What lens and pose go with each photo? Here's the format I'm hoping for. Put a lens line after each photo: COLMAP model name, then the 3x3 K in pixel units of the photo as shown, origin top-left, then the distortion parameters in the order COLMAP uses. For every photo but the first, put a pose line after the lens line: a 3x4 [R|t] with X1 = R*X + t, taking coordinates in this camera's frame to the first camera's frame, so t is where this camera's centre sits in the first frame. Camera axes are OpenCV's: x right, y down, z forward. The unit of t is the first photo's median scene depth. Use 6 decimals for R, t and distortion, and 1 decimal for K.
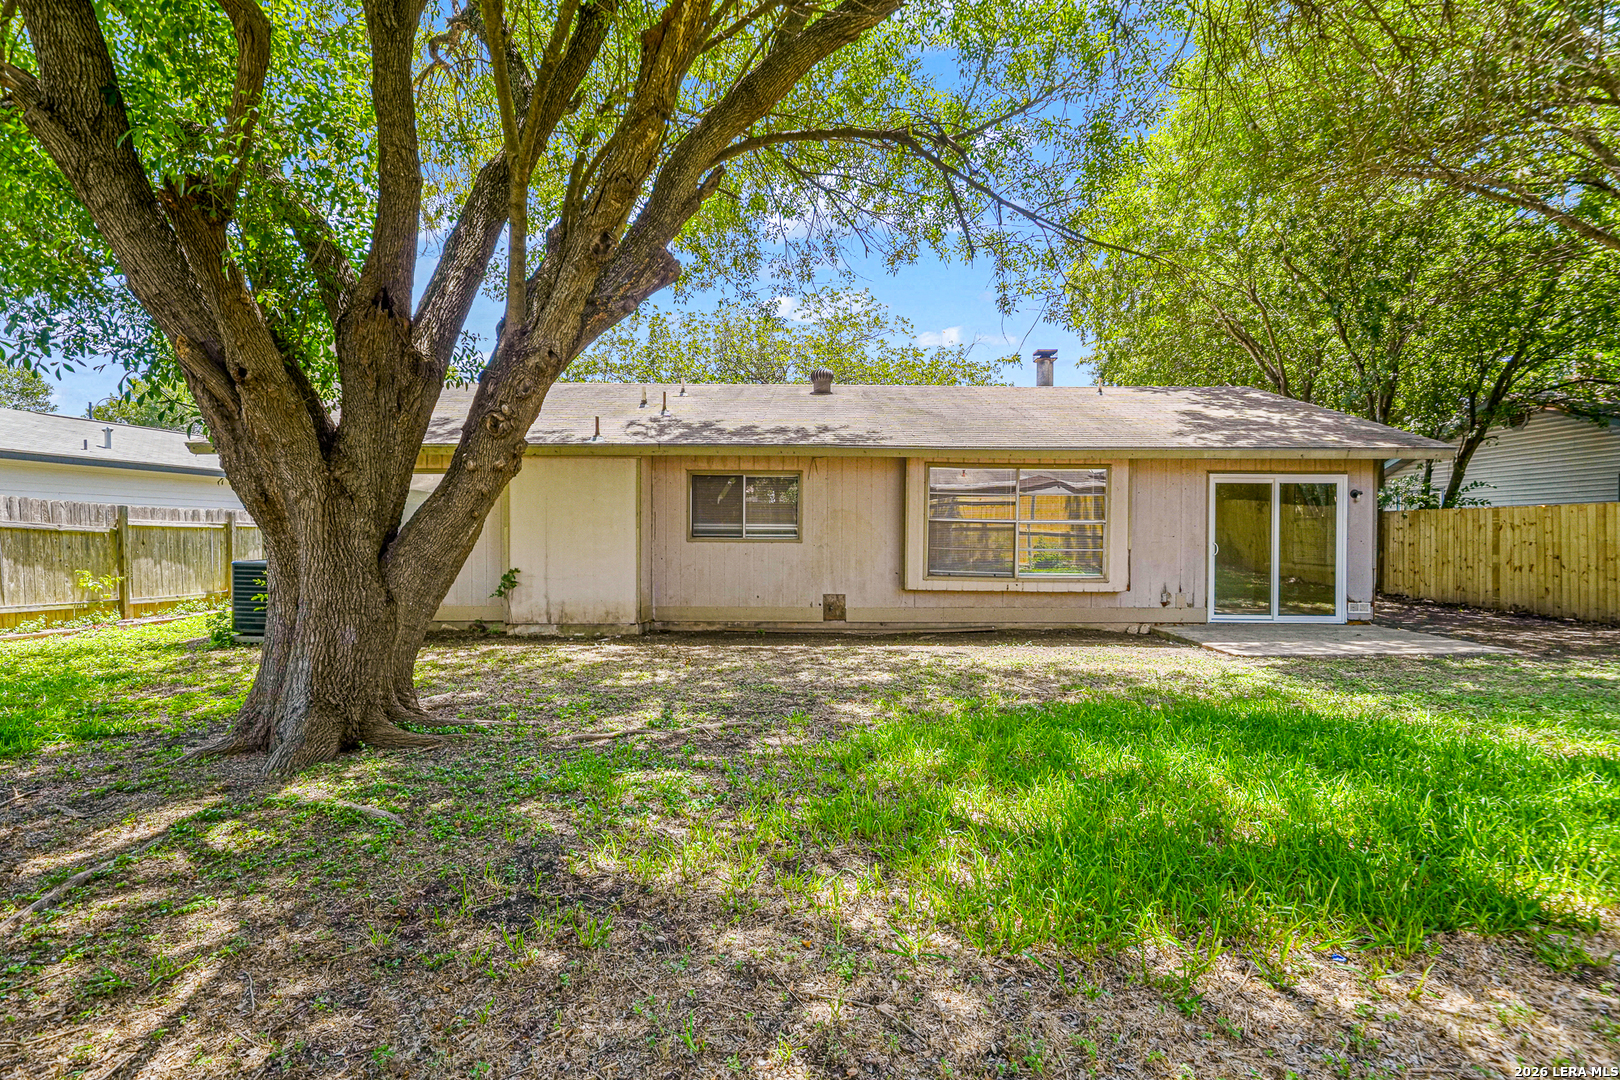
lens RADIAL K [[812.4, 0, 808.8], [0, 812.4, 540.1], [0, 0, 1]] dist [0.006554, 0.001540]
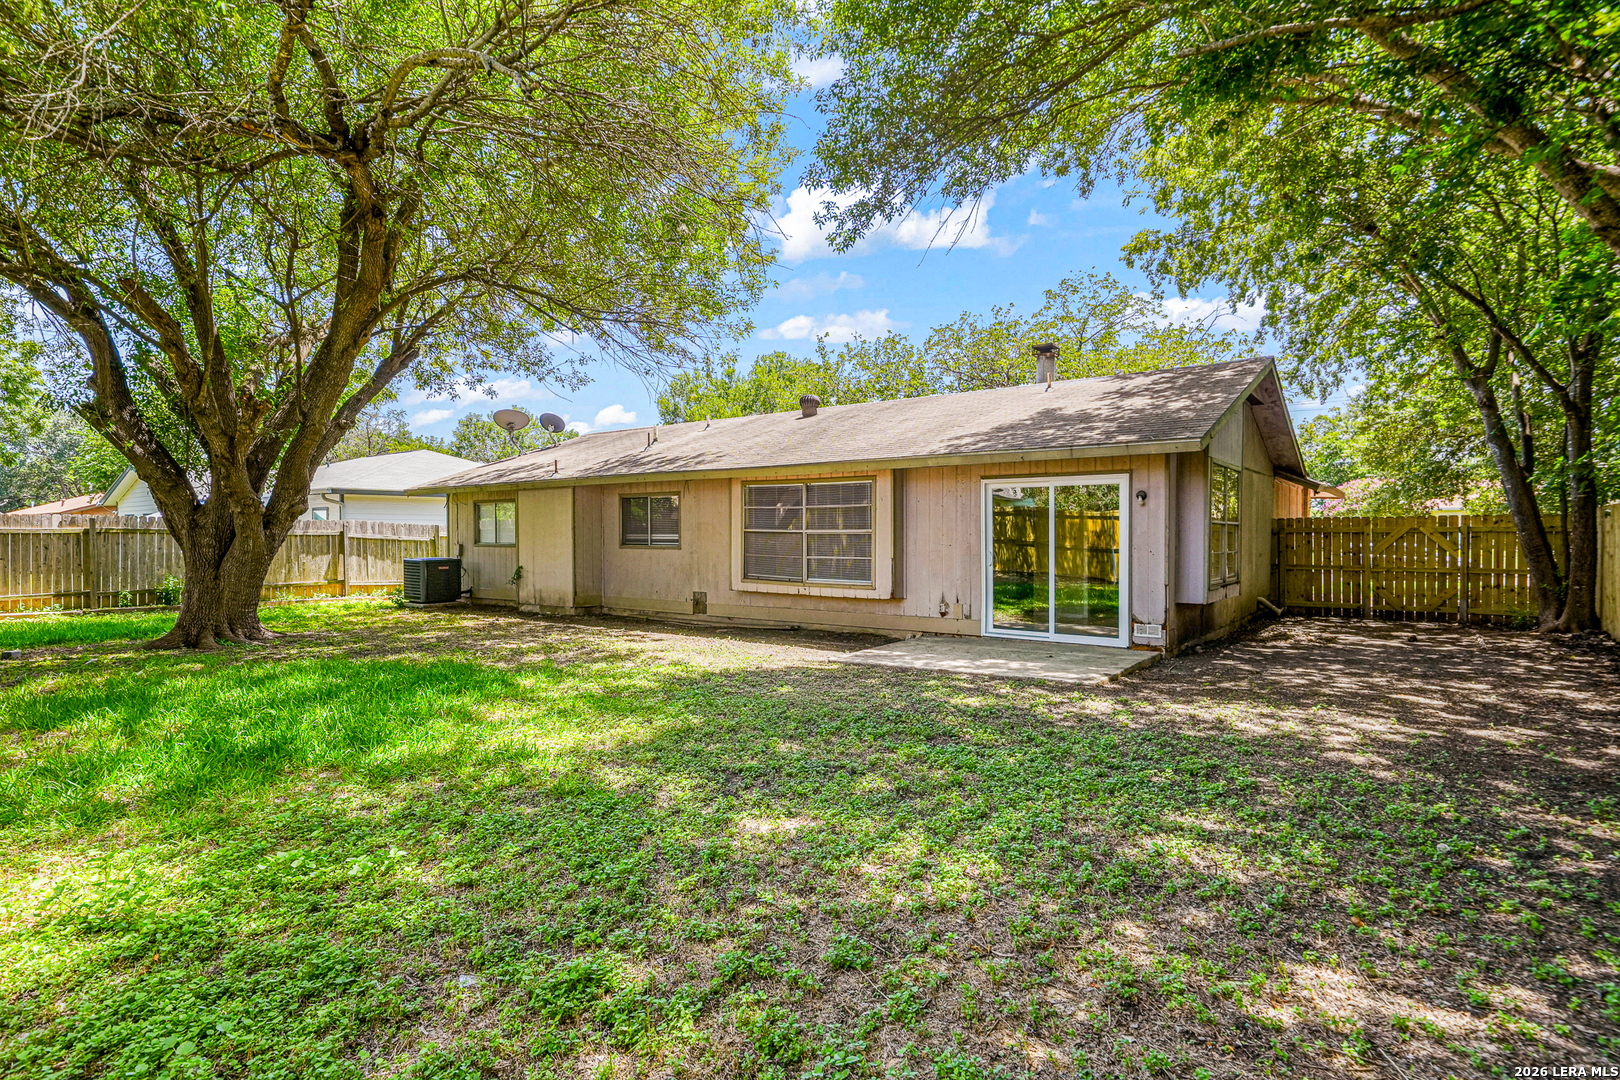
lens RADIAL K [[812.4, 0, 802.2], [0, 812.4, 540.7], [0, 0, 1]] dist [0.006554, 0.001540]
pose [[0.802062, -0.000607, -0.597240, 0.887548], [0.002238, 0.999996, 0.001988, -0.012357], [0.597236, -0.002931, 0.802060, 0.110147]]
